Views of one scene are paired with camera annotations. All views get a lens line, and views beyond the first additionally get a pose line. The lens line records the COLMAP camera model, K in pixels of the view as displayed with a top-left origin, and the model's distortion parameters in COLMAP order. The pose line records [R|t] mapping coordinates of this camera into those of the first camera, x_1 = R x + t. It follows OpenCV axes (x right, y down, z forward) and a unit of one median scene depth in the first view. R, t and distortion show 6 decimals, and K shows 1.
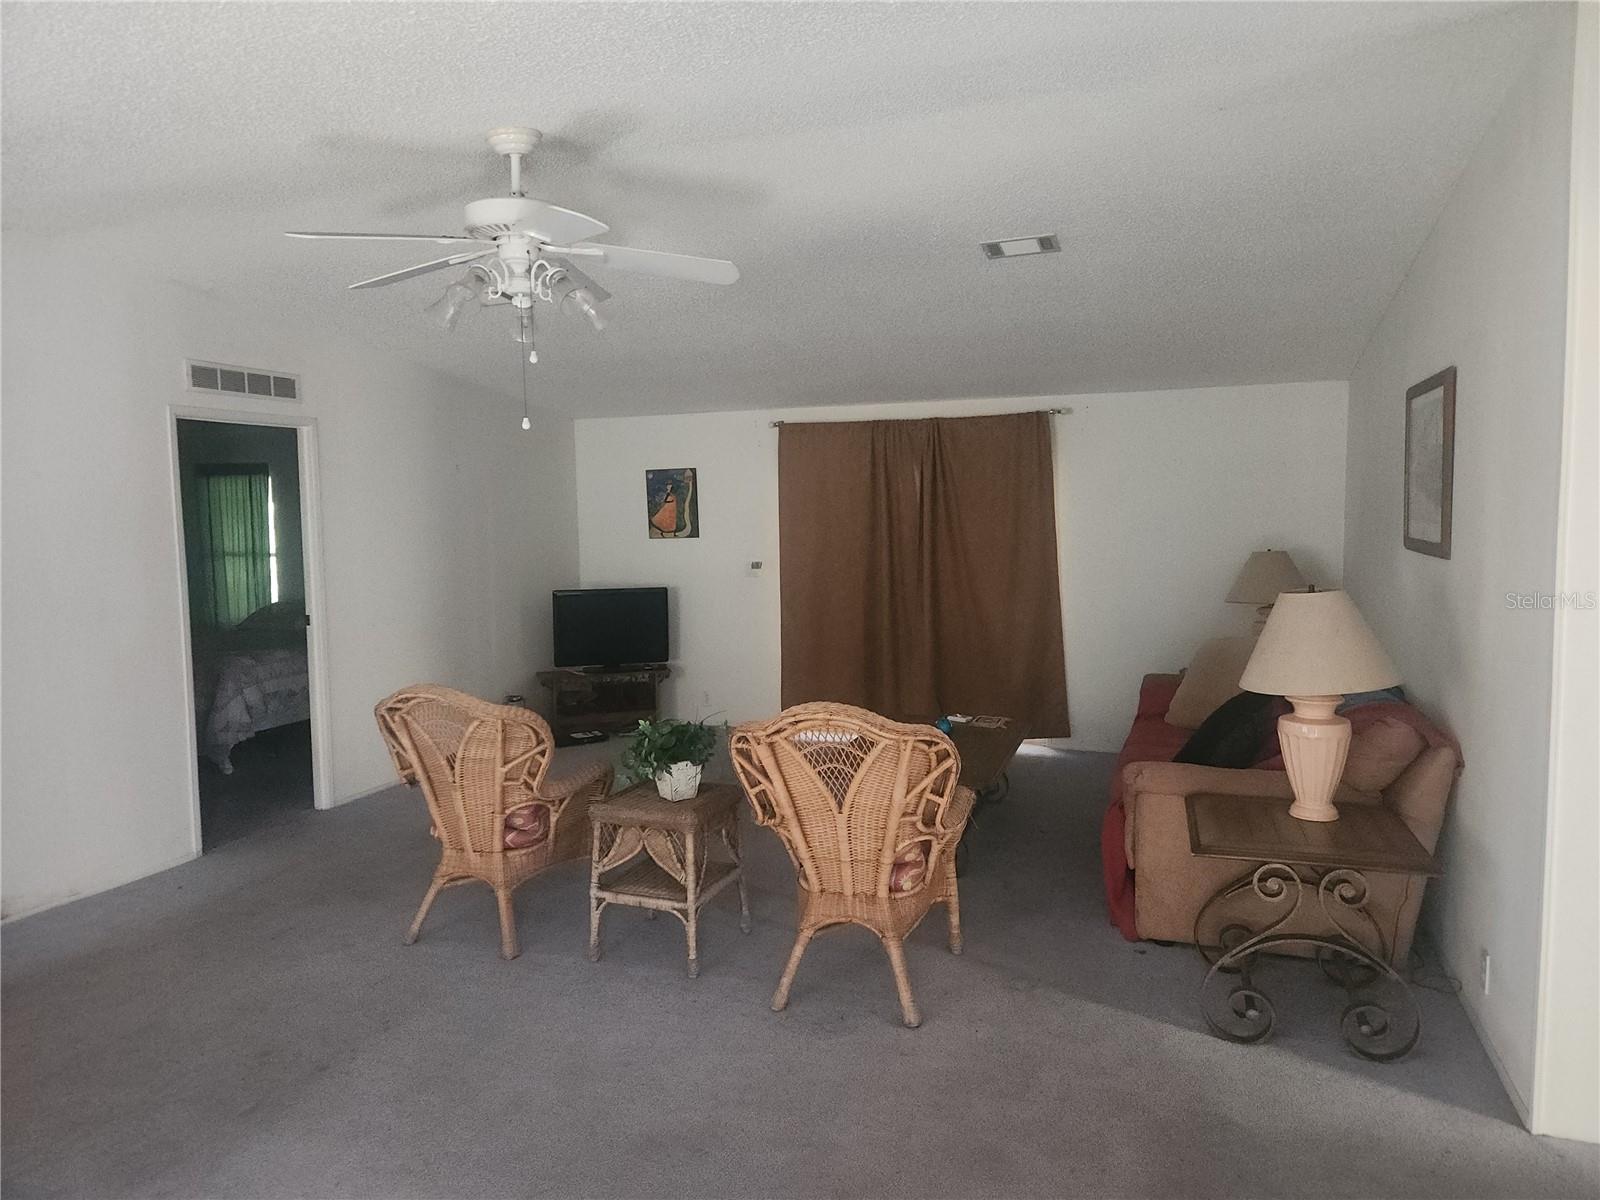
lens RADIAL K [[1071.6, 0, 800.0], [0, 1071.6, 600.0], [0, 0, 1]] dist [0.062746, -0.054418]
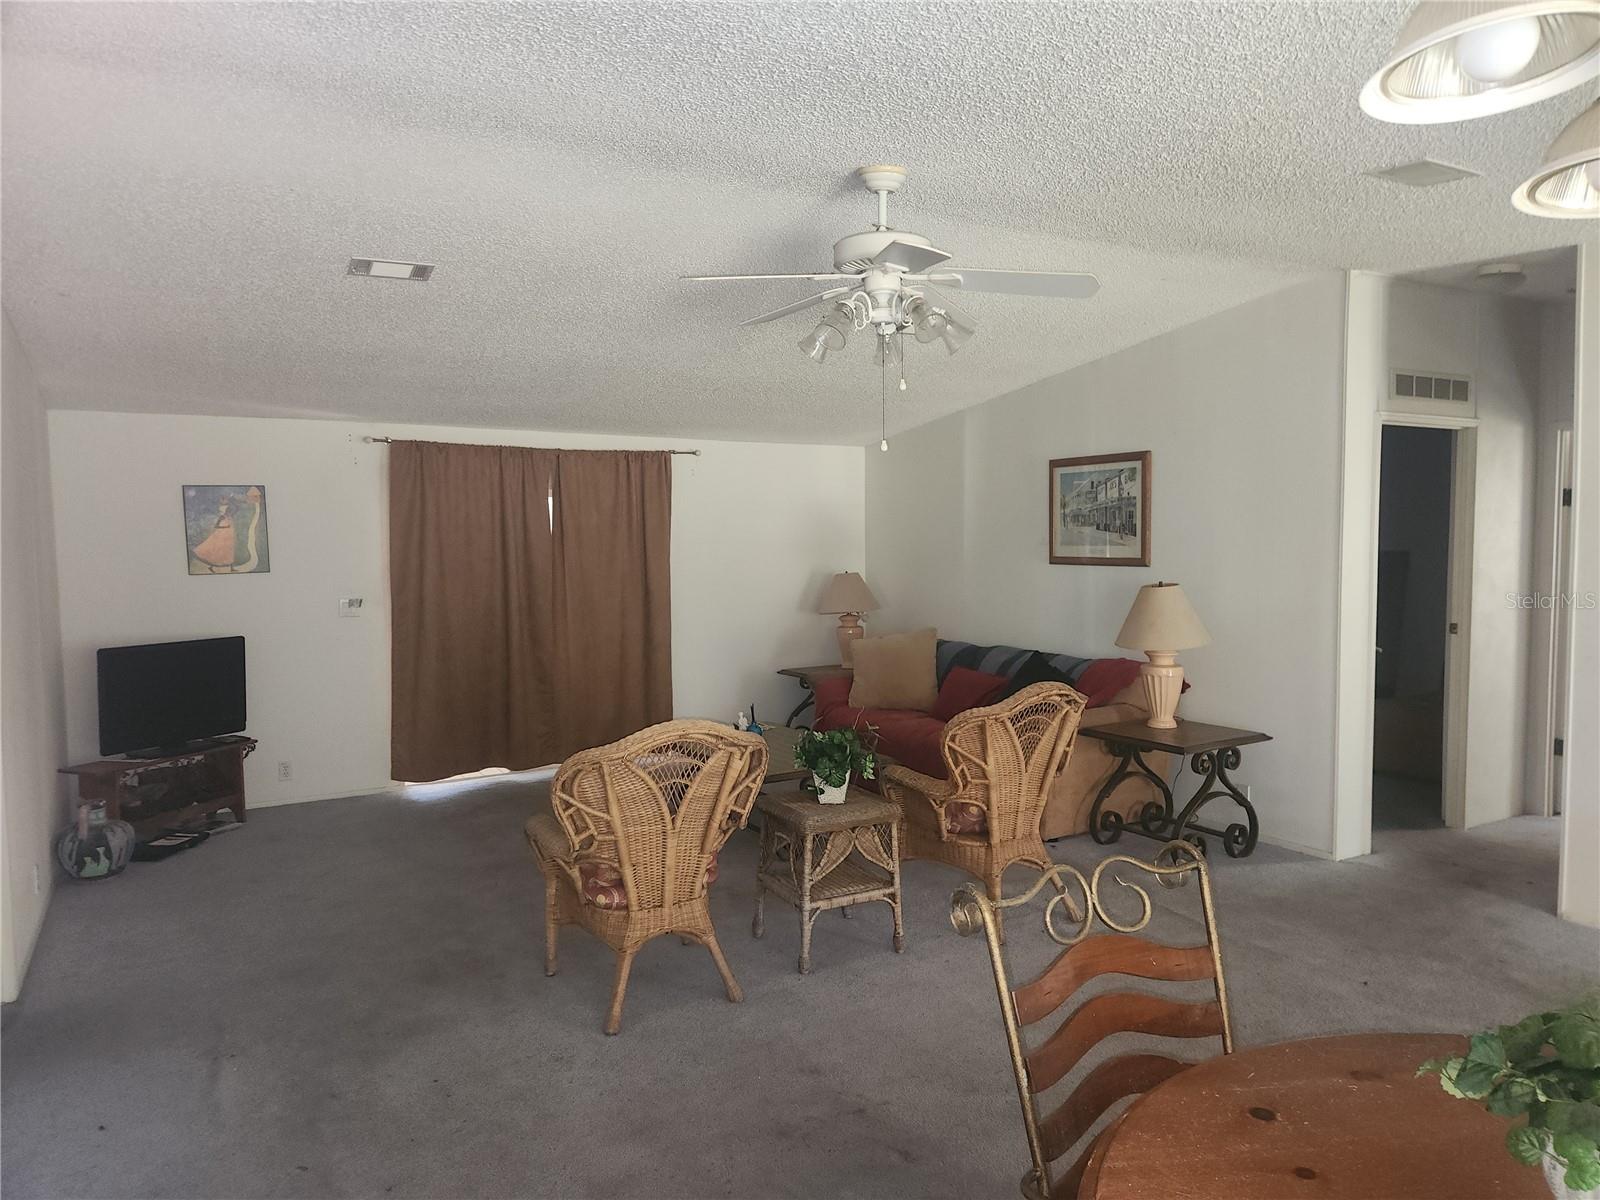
lens RADIAL K [[1117.1, 0, 830.4], [0, 1117.1, 610.5], [0, 0, 1]] dist [-0.002197, -0.000803]
pose [[0.615586, -0.036926, 0.787204, -0.510142], [0.064206, 0.997931, -0.003398, -0.000302], [-0.785450, 0.052634, 0.616683, 0.164452]]
